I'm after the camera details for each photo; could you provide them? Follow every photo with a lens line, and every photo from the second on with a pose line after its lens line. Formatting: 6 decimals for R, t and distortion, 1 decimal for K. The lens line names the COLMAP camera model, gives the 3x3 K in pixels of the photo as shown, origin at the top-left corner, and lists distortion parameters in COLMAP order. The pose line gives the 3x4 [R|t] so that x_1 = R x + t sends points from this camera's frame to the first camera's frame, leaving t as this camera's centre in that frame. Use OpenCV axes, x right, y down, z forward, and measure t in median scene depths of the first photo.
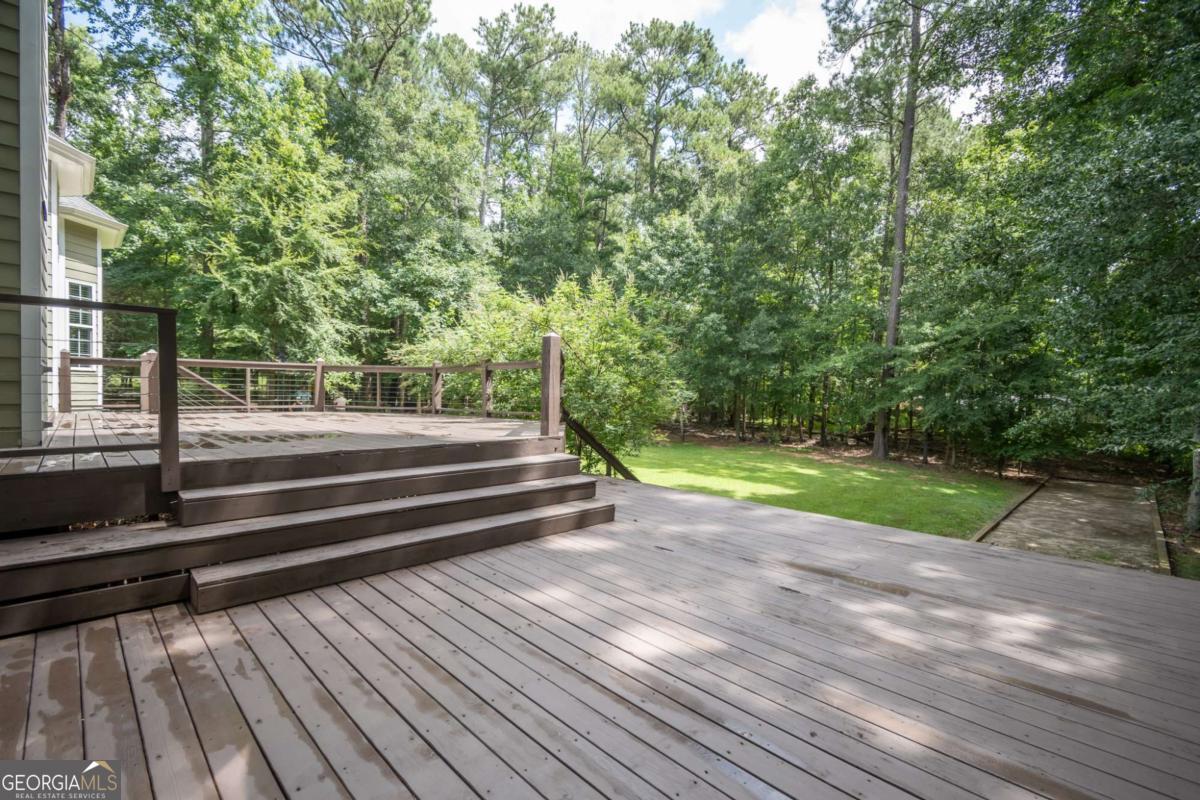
lens RADIAL K [[529.5, 0, 597.3], [0, 529.5, 397.9], [0, 0, 1]] dist [0.001436, -0.000335]
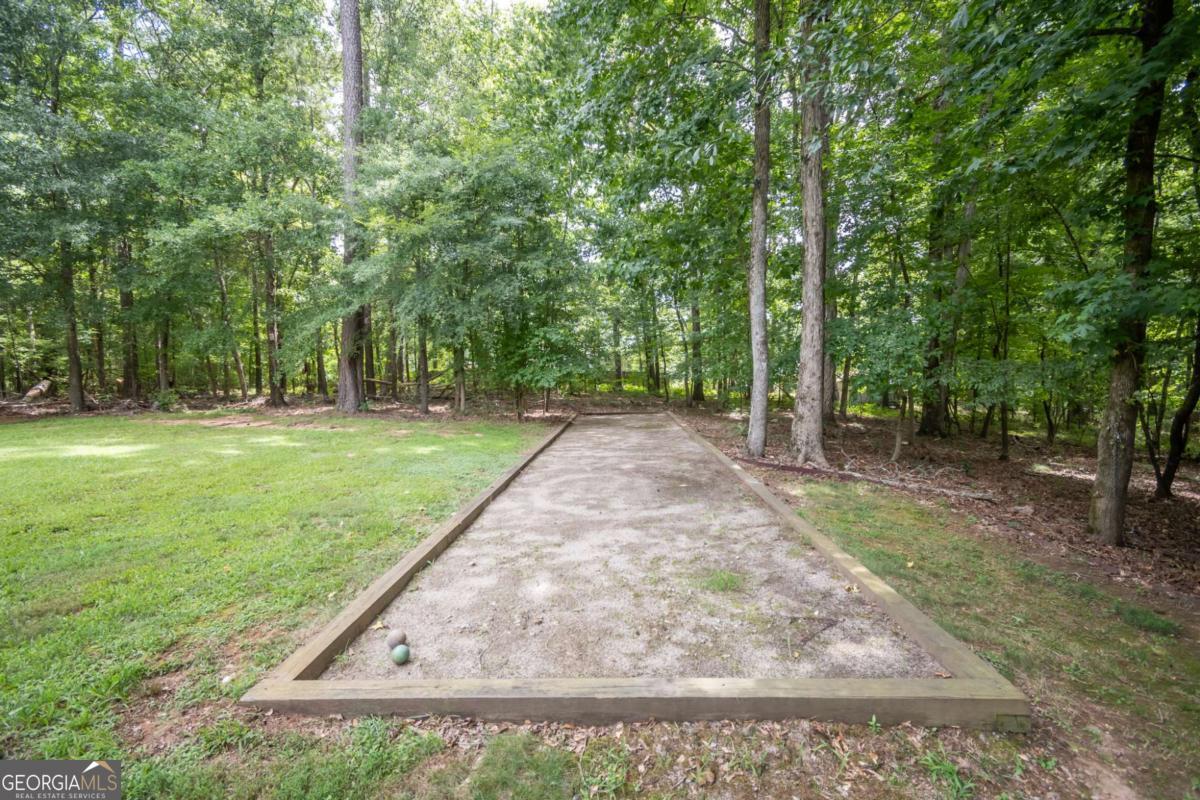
lens RADIAL K [[529.5, 0, 600.8], [0, 529.5, 400.2], [0, 0, 1]] dist [0.001436, -0.000335]
pose [[0.726766, -0.075979, 0.682670, 0.432269], [0.053301, 0.997105, 0.054231, 0.107117], [-0.684814, -0.003026, 0.728712, 0.506083]]
